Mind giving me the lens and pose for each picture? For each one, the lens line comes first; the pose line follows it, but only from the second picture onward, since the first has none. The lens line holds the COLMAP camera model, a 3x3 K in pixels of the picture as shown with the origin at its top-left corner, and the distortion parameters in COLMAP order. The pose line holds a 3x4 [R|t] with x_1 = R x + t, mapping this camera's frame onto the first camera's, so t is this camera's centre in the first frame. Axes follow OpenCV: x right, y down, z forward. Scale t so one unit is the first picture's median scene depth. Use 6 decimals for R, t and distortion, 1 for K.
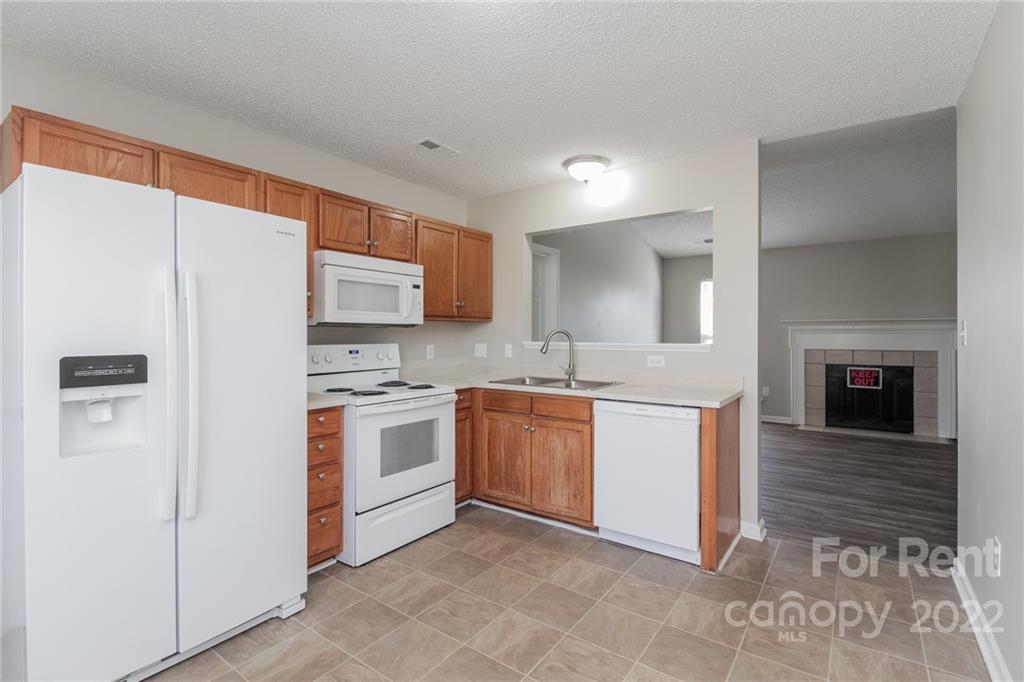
lens RADIAL K [[475.1, 0, 529.9], [0, 475.1, 334.6], [0, 0, 1]] dist [0.018988, -0.016488]
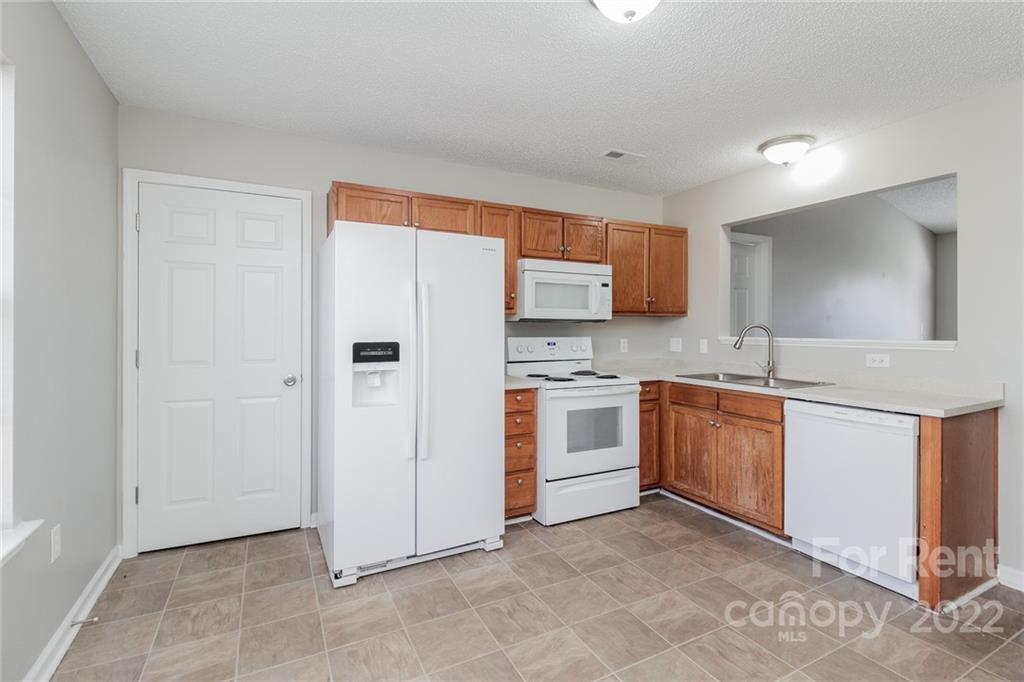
lens RADIAL K [[490.9, 0, 537.1], [0, 490.9, 328.1], [0, 0, 1]] dist [0.016494, -0.020180]
pose [[0.893584, 0.000887, -0.448894, 0.137943], [-0.002437, 0.999993, -0.002875, 0.001861], [0.448889, 0.003662, 0.893580, -0.083698]]
